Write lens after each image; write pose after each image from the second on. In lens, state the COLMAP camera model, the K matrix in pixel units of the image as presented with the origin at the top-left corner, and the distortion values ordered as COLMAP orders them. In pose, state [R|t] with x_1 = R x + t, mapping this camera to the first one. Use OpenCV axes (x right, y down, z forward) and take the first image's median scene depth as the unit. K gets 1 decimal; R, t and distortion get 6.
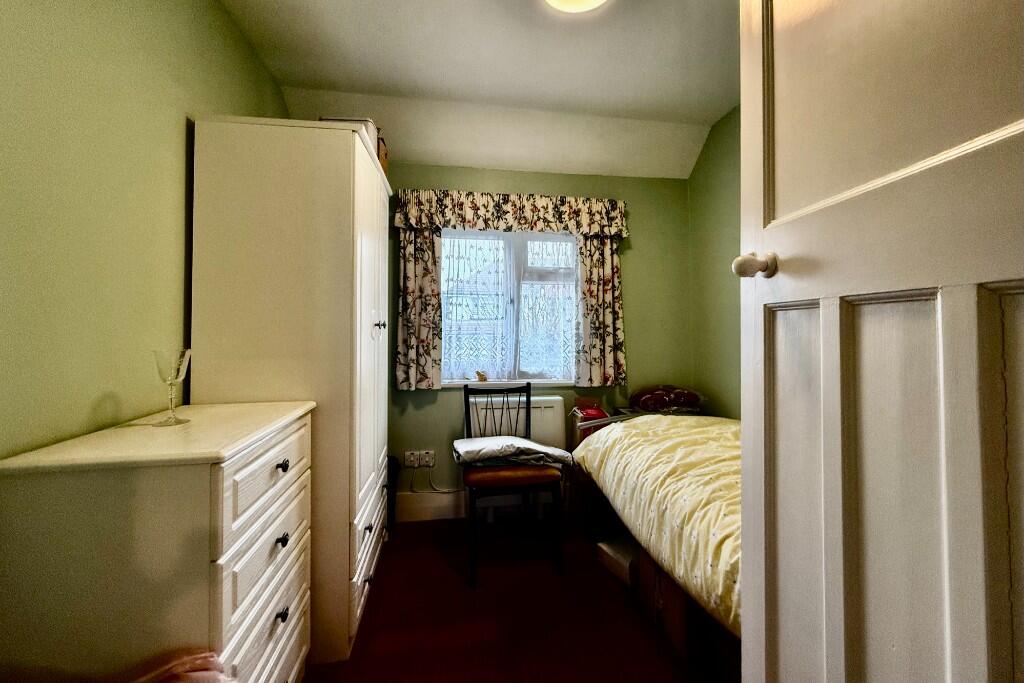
lens RADIAL K [[418.2, 0, 512.2], [0, 418.2, 334.8], [0, 0, 1]] dist [-0.001014, -0.000019]
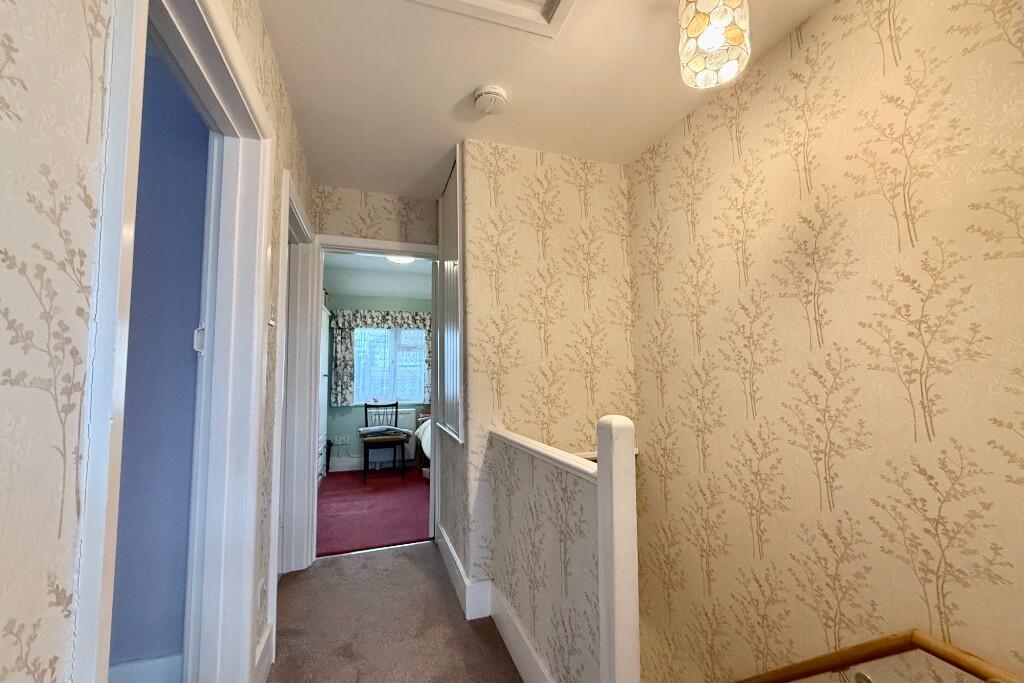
lens RADIAL K [[418.2, 0, 510.4], [0, 418.2, 347.9], [0, 0, 1]] dist [-0.001014, -0.000019]
pose [[0.987378, 0.001196, 0.158376, 0.263260], [0.008682, 0.998059, -0.061669, -0.021556], [-0.158142, 0.062266, 0.985451, -1.157042]]
